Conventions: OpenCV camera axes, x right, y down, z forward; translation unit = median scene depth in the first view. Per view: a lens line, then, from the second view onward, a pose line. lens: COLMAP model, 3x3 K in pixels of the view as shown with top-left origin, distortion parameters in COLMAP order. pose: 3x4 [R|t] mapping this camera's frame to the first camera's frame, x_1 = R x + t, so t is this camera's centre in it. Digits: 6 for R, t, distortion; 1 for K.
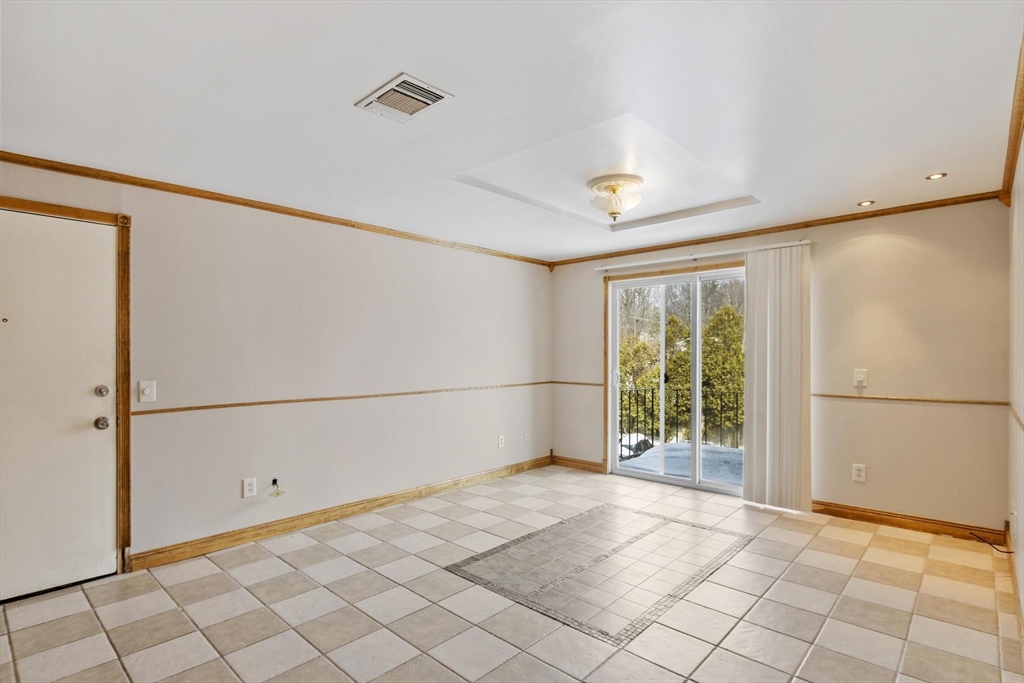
lens RADIAL K [[524.5, 0, 532.8], [0, 524.5, 356.1], [0, 0, 1]] dist [0.000523, -0.003088]
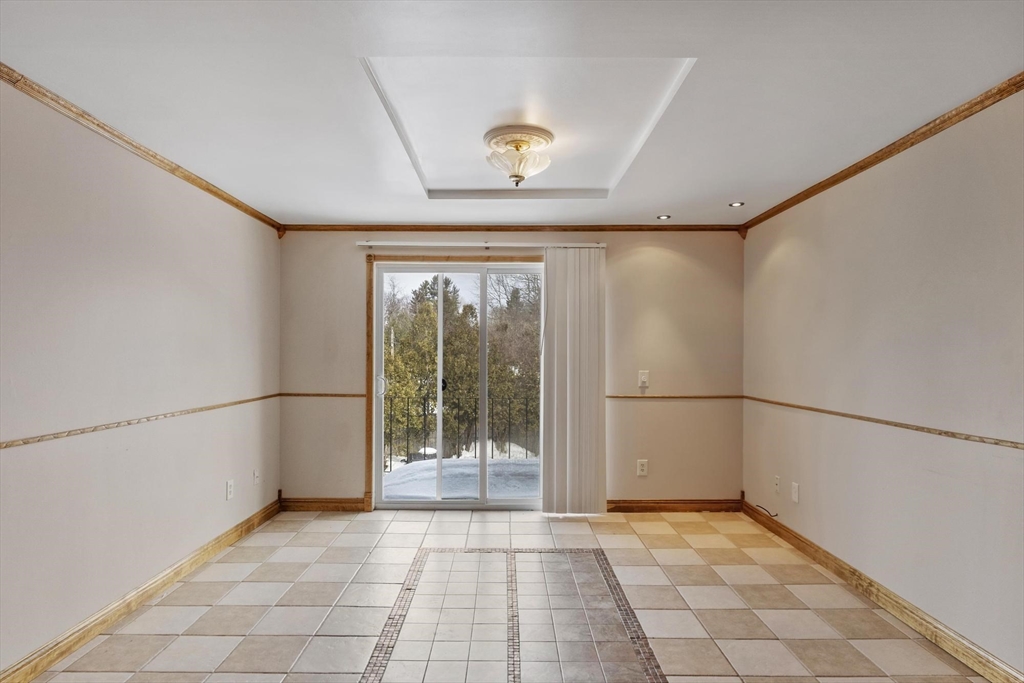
lens RADIAL K [[572.5, 0, 517.6], [0, 572.5, 359.0], [0, 0, 1]] dist [-0.003338, 0.000289]
pose [[0.736436, 0.000811, 0.676507, -0.327396], [-0.002273, 0.999997, 0.001276, -0.000103], [-0.676503, -0.002478, 0.736435, 0.286002]]
